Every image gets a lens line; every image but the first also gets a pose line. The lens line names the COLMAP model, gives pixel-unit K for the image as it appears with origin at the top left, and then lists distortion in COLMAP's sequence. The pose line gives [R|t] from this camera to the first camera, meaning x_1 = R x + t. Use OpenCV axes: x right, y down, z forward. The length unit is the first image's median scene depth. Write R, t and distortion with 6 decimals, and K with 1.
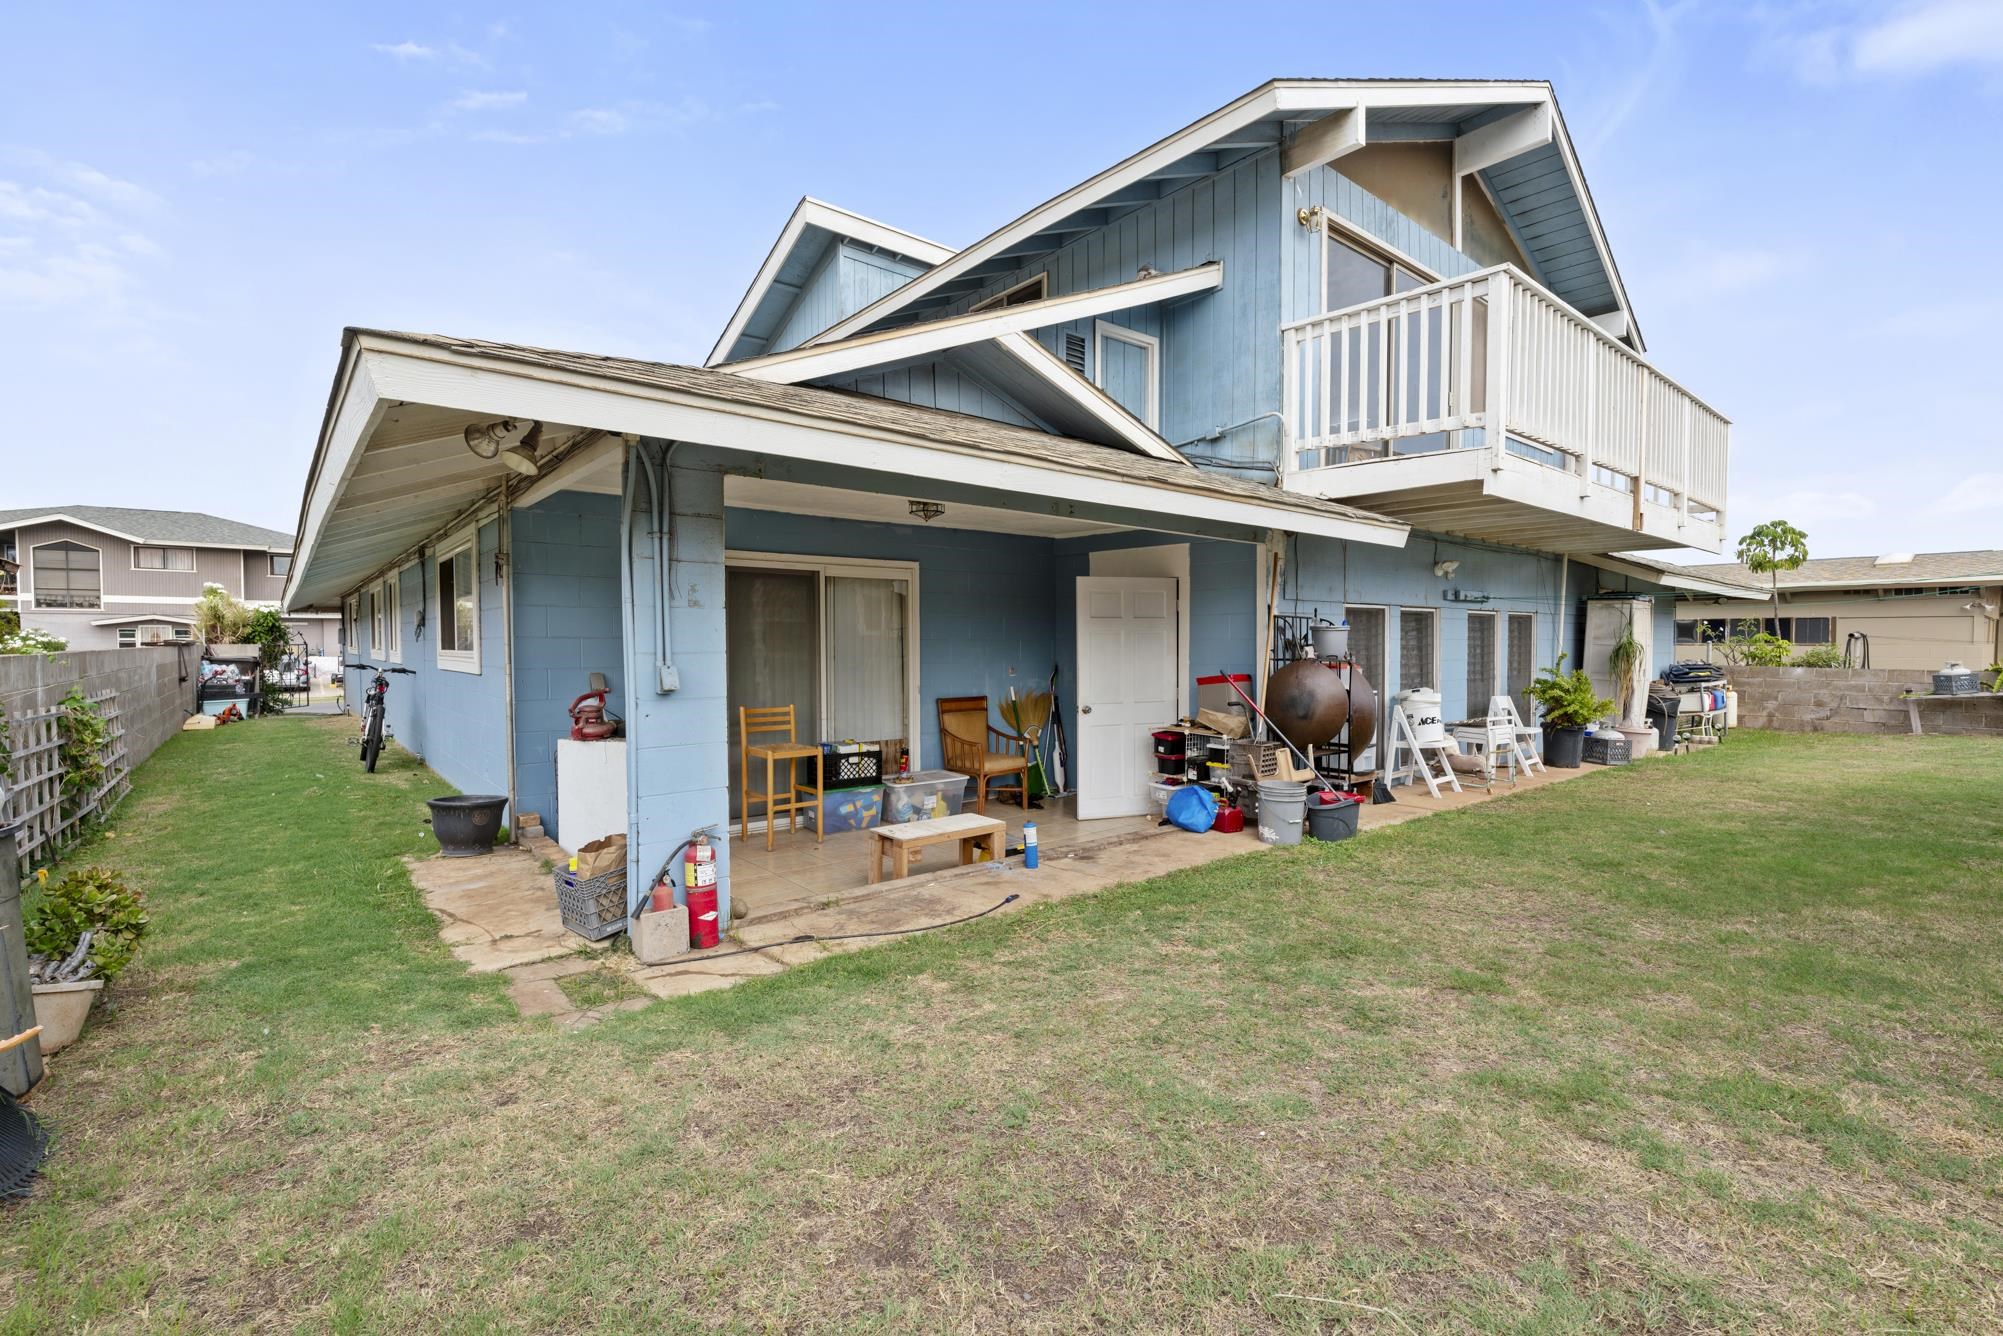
lens RADIAL K [[906.6, 0, 992.5], [0, 906.6, 666.9], [0, 0, 1]] dist [-0.004006, 0.001452]
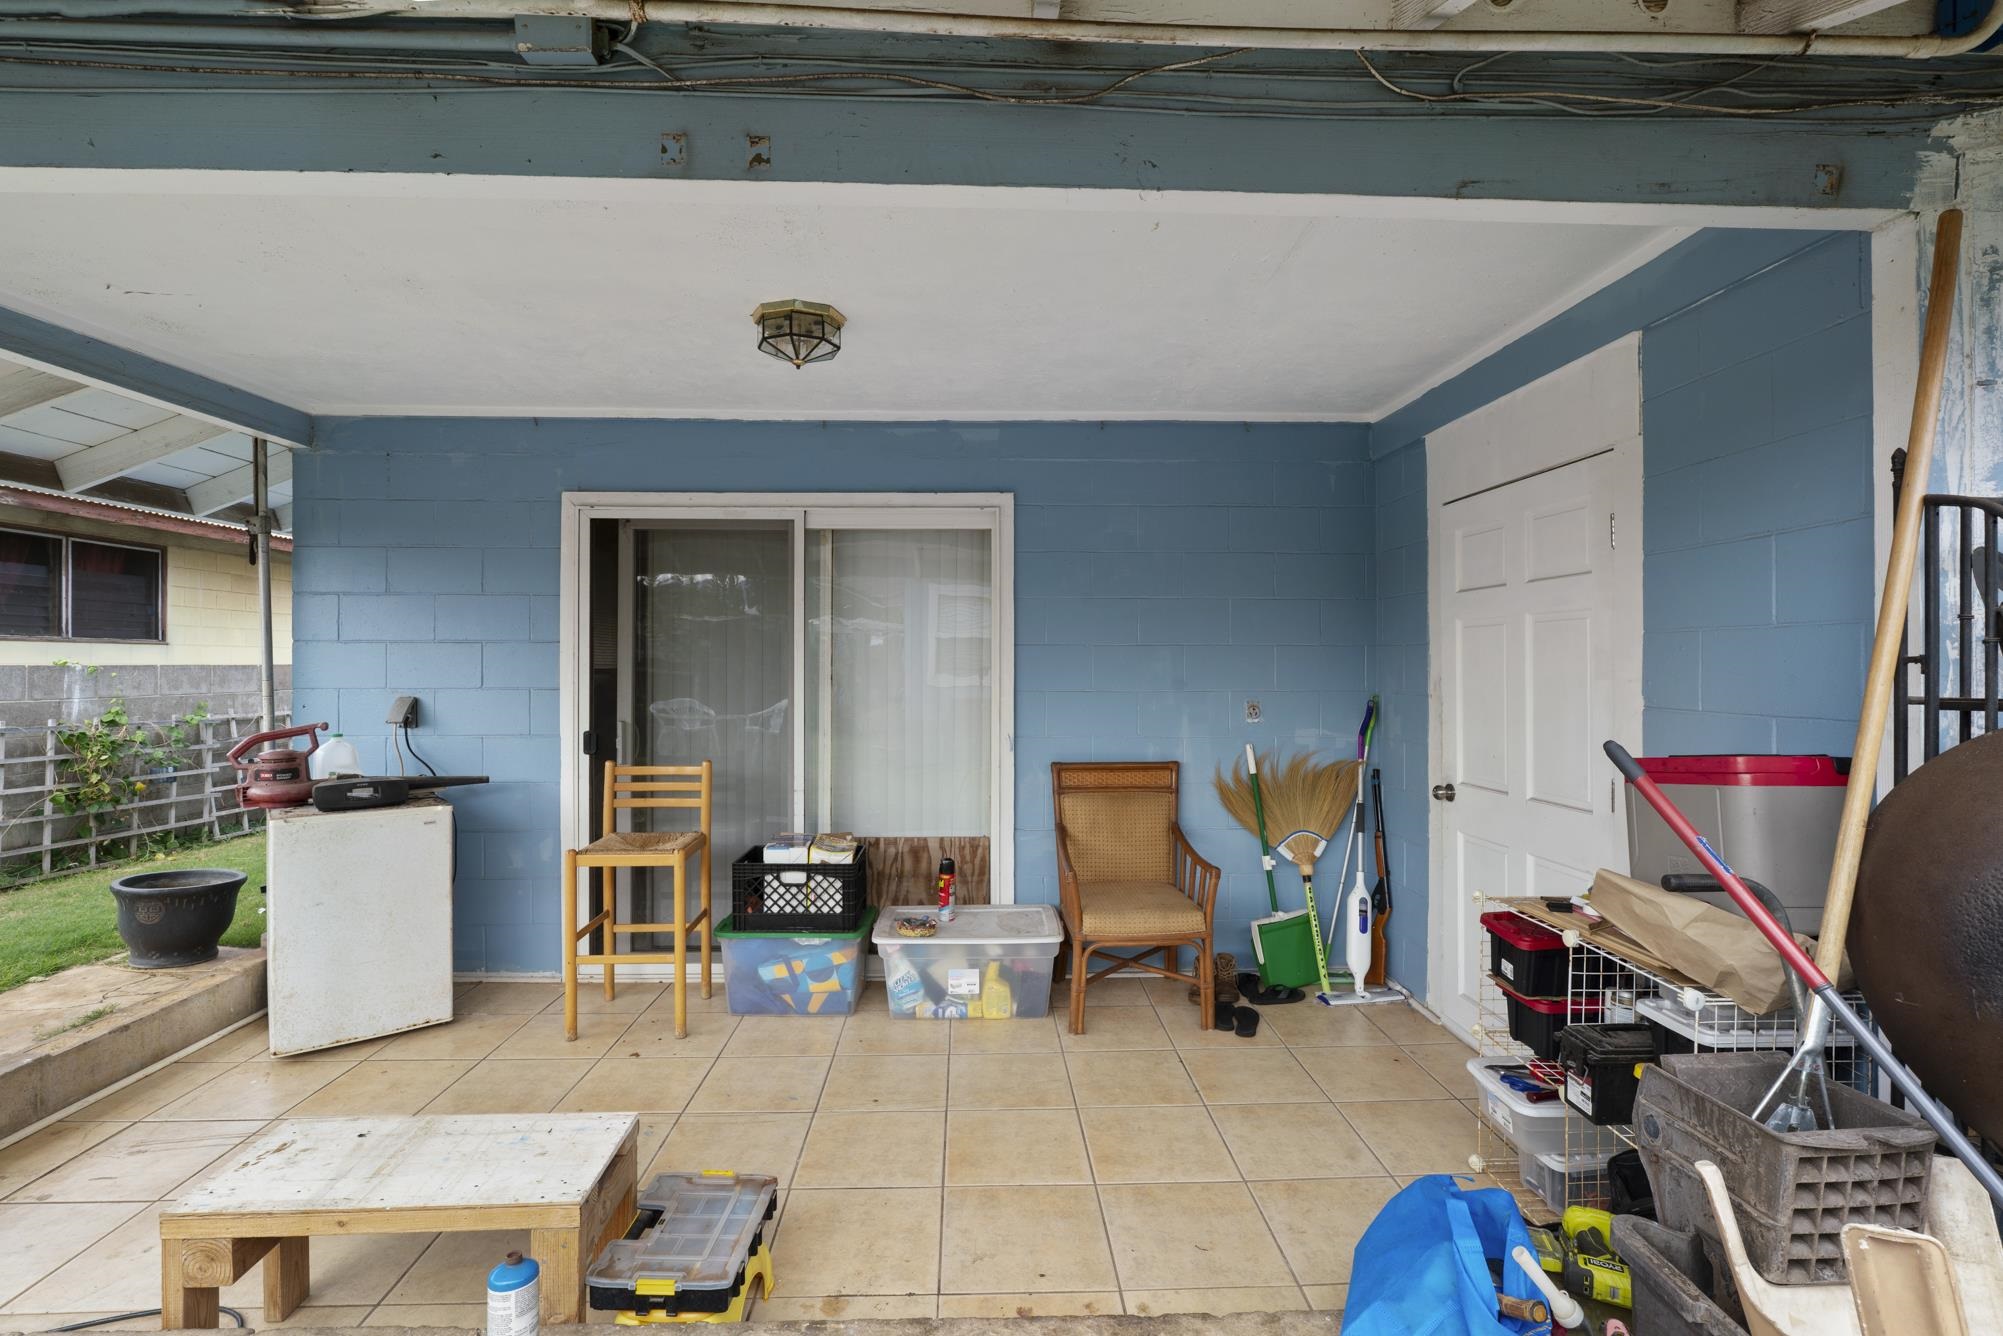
lens RADIAL K [[906.6, 0, 1008.5], [0, 906.6, 668.7], [0, 0, 1]] dist [-0.004006, 0.001452]
pose [[0.790707, 0.002946, -0.612188, 0.252835], [-0.018350, 0.999653, -0.018891, -0.007952], [0.611920, 0.026171, 0.790486, 0.655979]]
